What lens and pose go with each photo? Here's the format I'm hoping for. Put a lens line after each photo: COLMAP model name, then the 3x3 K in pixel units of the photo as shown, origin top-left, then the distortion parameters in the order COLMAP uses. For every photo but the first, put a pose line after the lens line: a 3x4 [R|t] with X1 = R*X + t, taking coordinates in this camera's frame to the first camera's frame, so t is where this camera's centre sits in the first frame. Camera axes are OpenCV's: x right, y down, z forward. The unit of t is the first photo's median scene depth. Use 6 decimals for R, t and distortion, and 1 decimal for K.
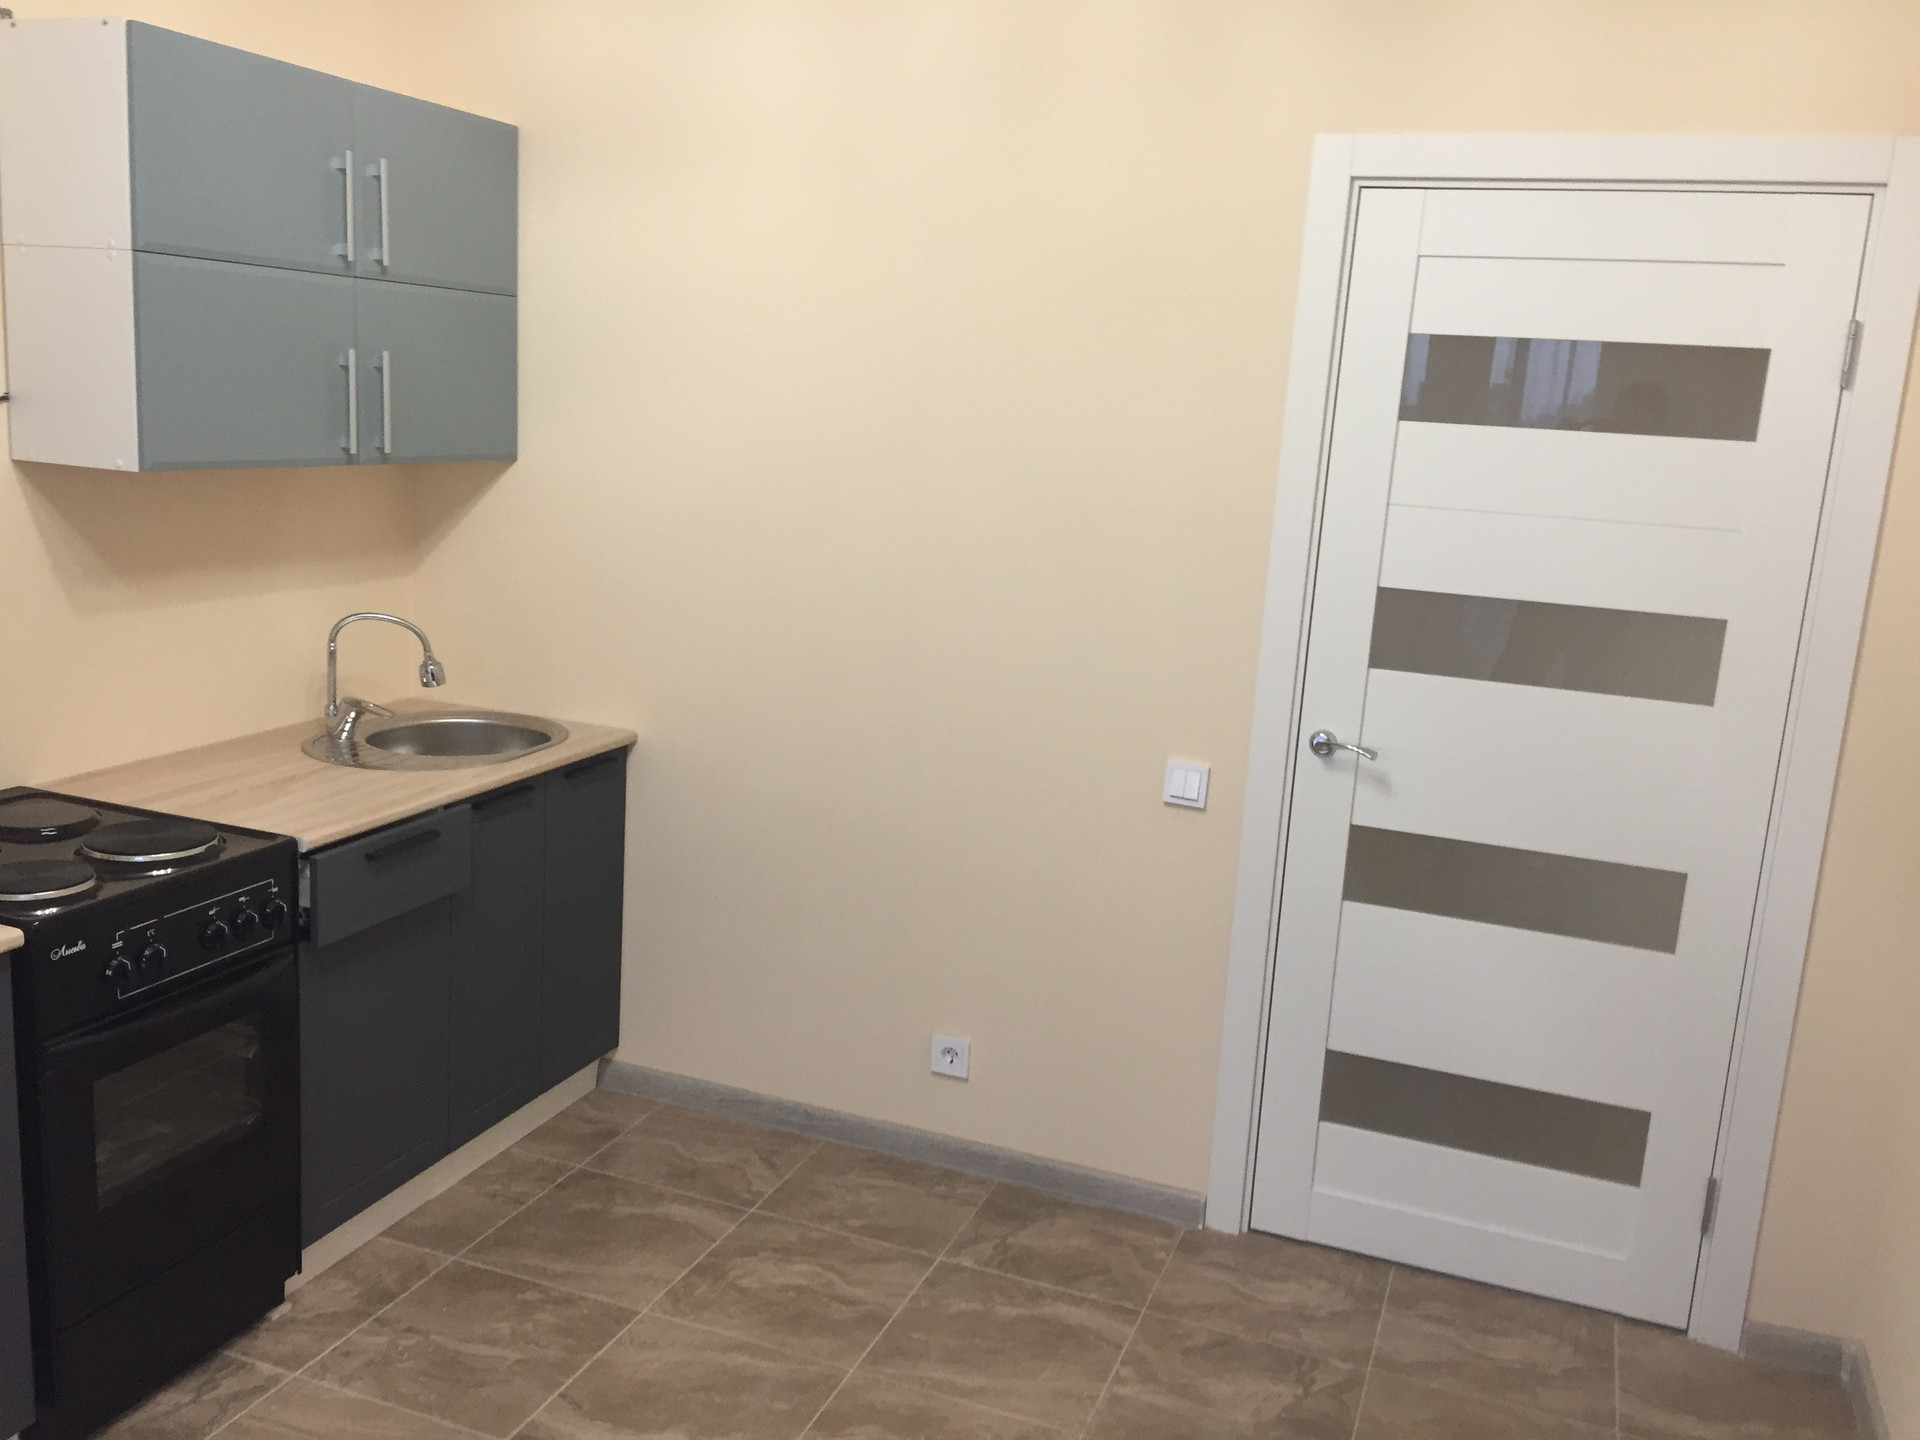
lens RADIAL K [[1615.2, 0, 960.0], [0, 1615.2, 720.0], [0, 0, 1]] dist [0.093605, -0.146641]
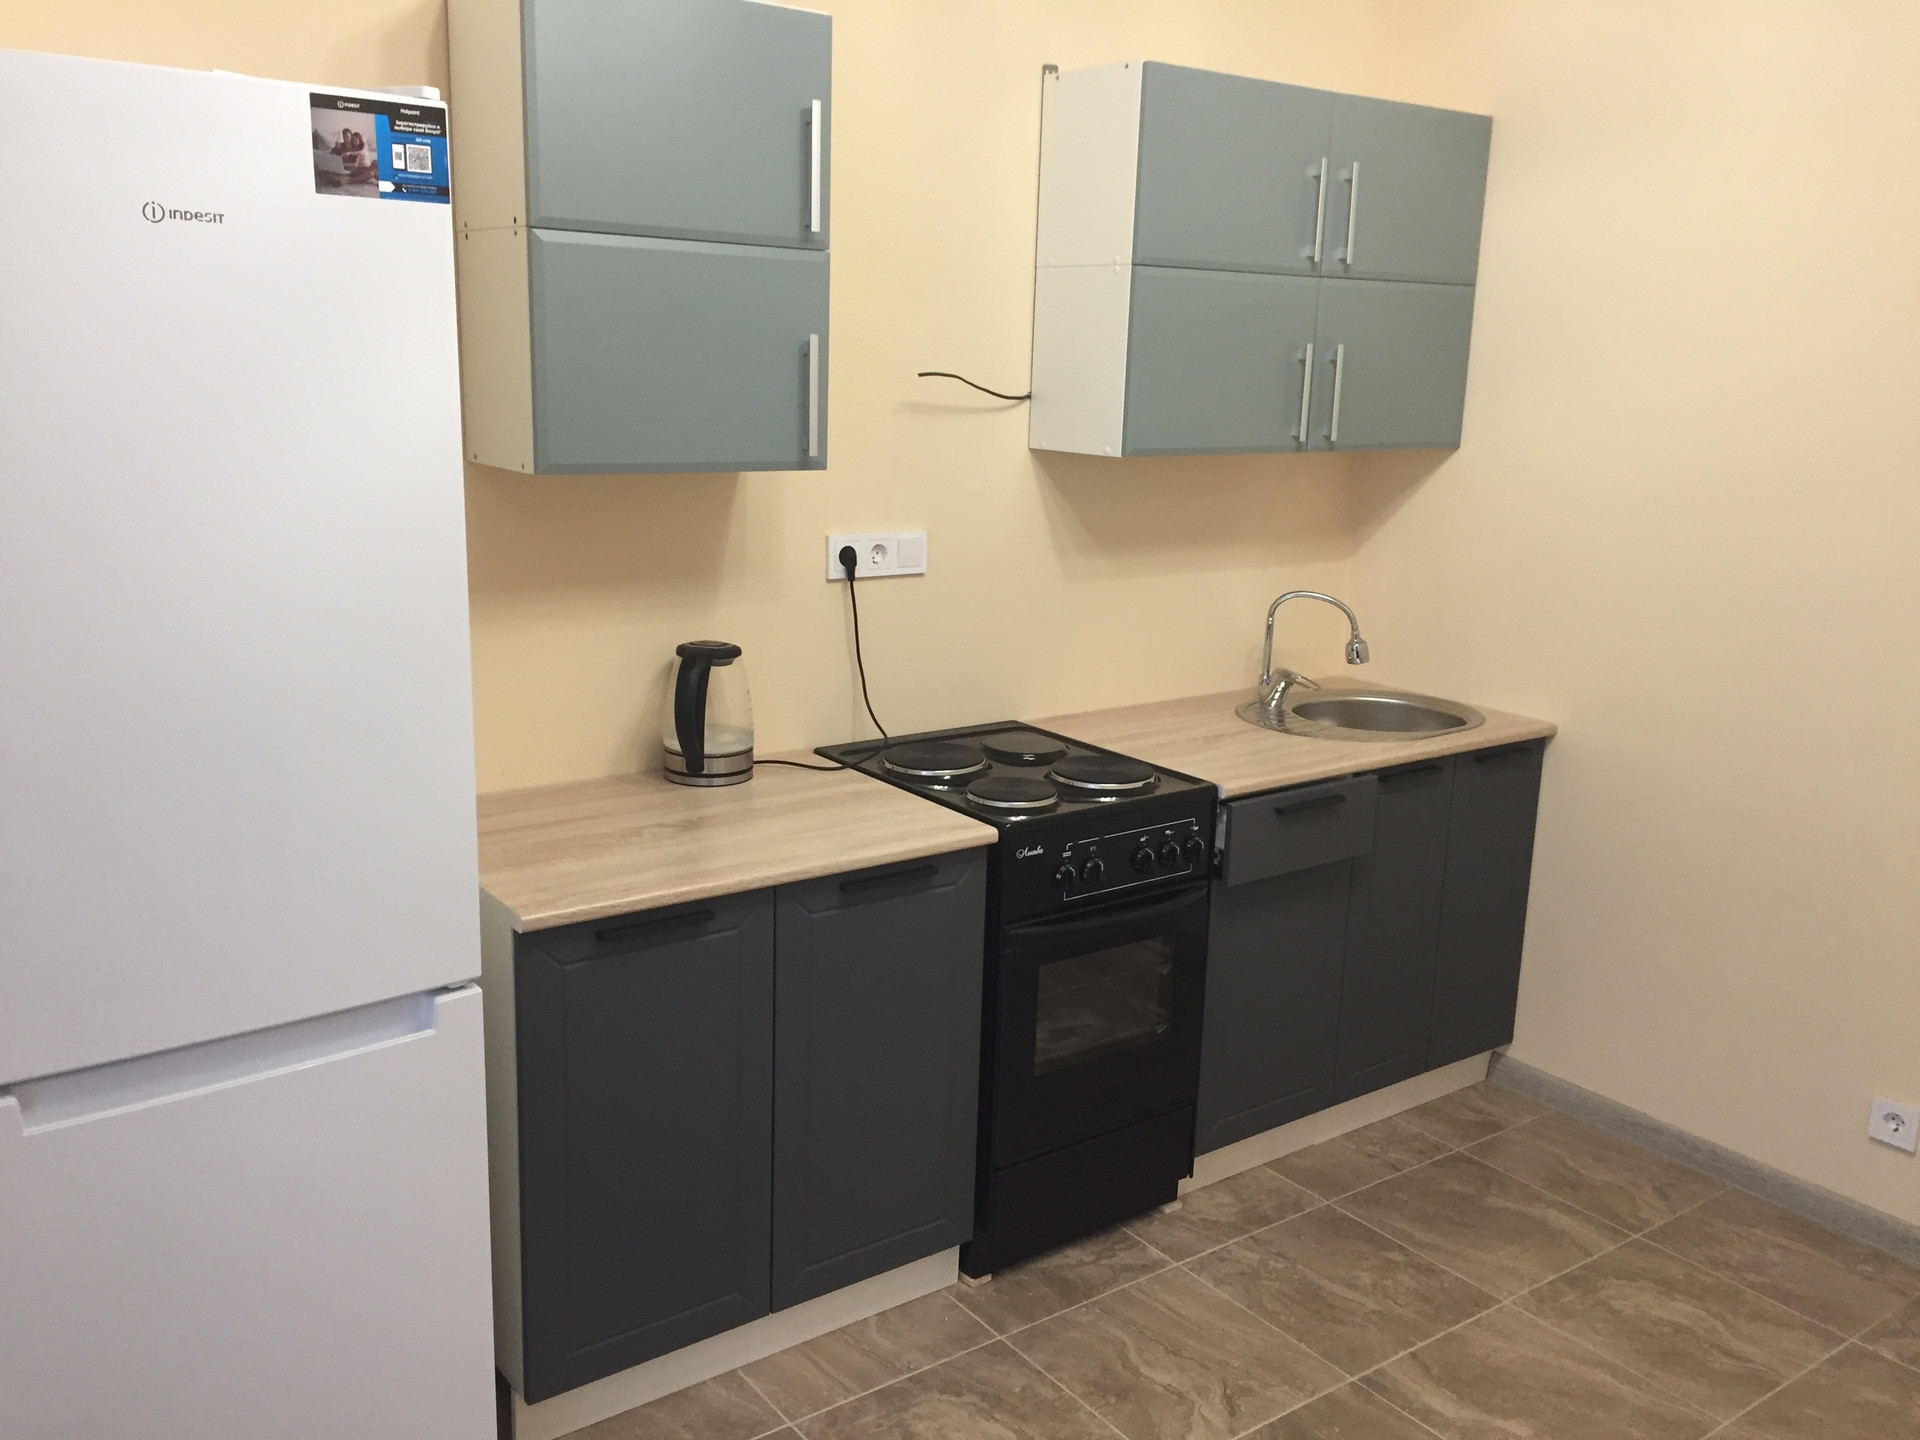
lens RADIAL K [[1615.2, 0, 960.0], [0, 1615.2, 720.0], [0, 0, 1]] dist [0.093605, -0.146641]
pose [[0.837411, 0.083175, -0.540209, 0.035636], [-0.085796, 0.996104, 0.020370, 0.018514], [0.539799, 0.029290, 0.841284, -0.022510]]
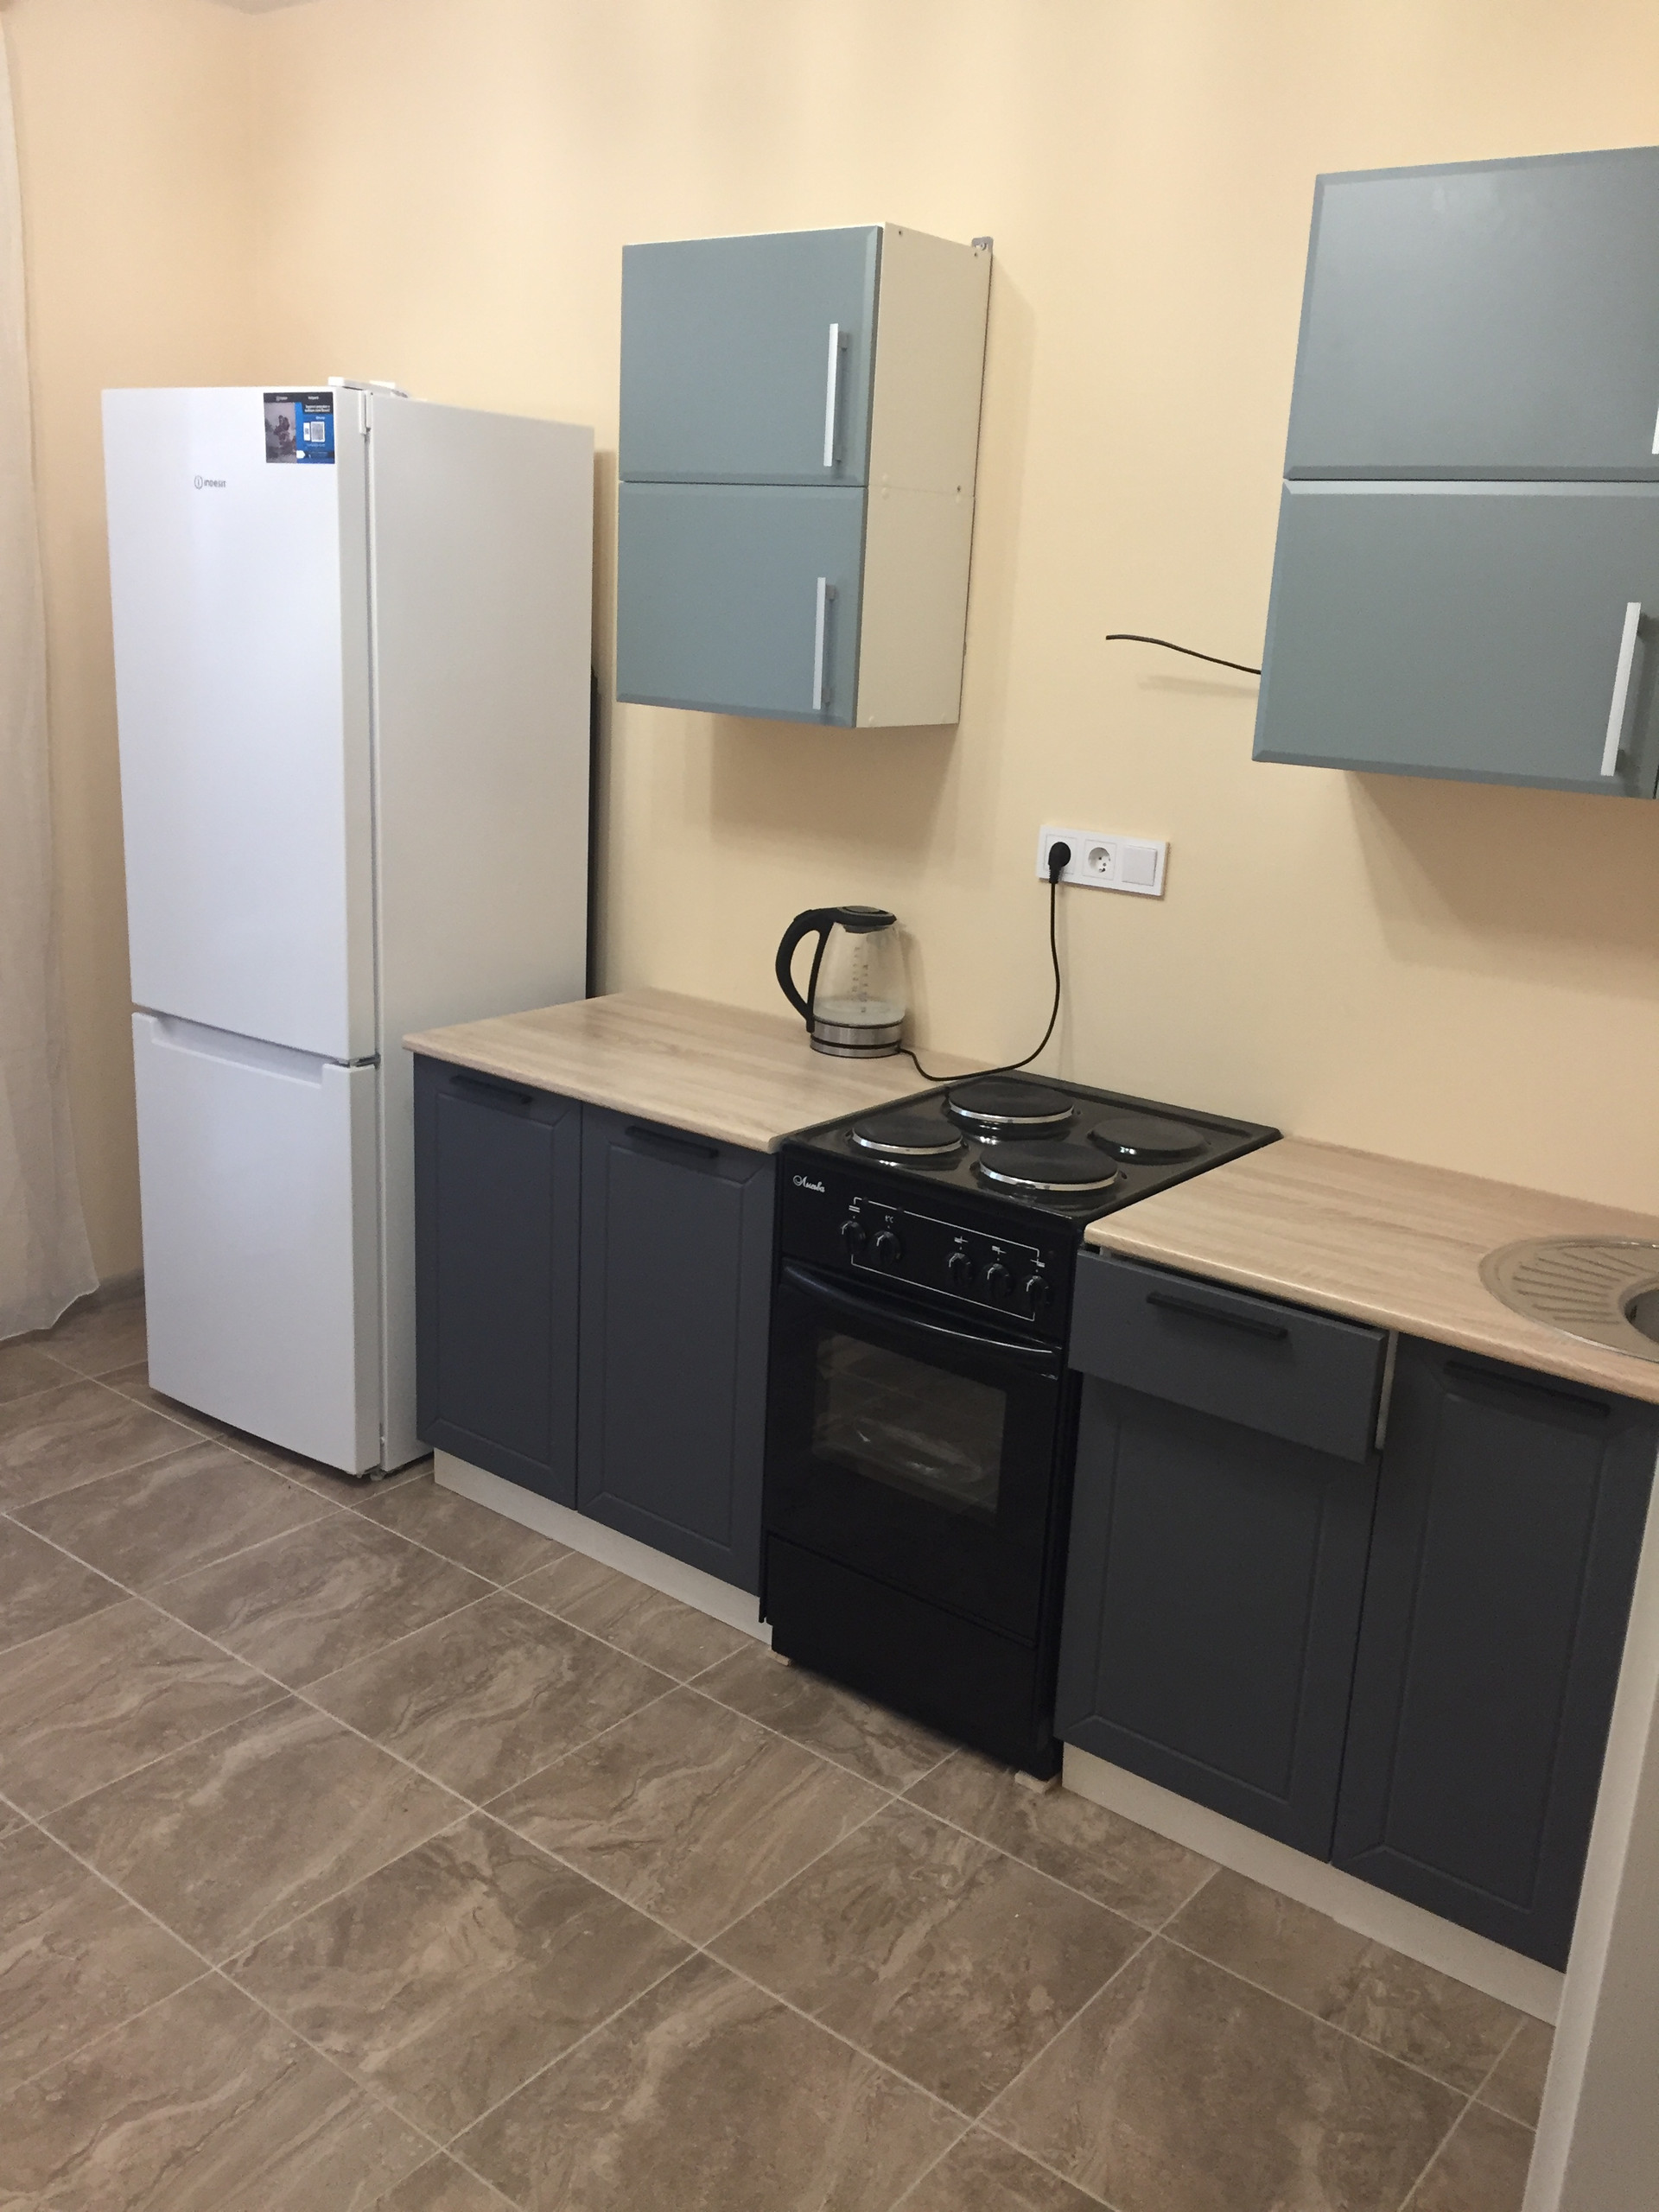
lens RADIAL K [[1860.8, 0, 829.5], [0, 1860.8, 1106.0], [0, 0, 1]] dist [0.093605, -0.146641]
pose [[-0.293521, 0.178880, -0.939067, 0.415652], [-0.259394, 0.930578, 0.258341, -0.161782], [0.920087, 0.319417, -0.226743, 0.972268]]
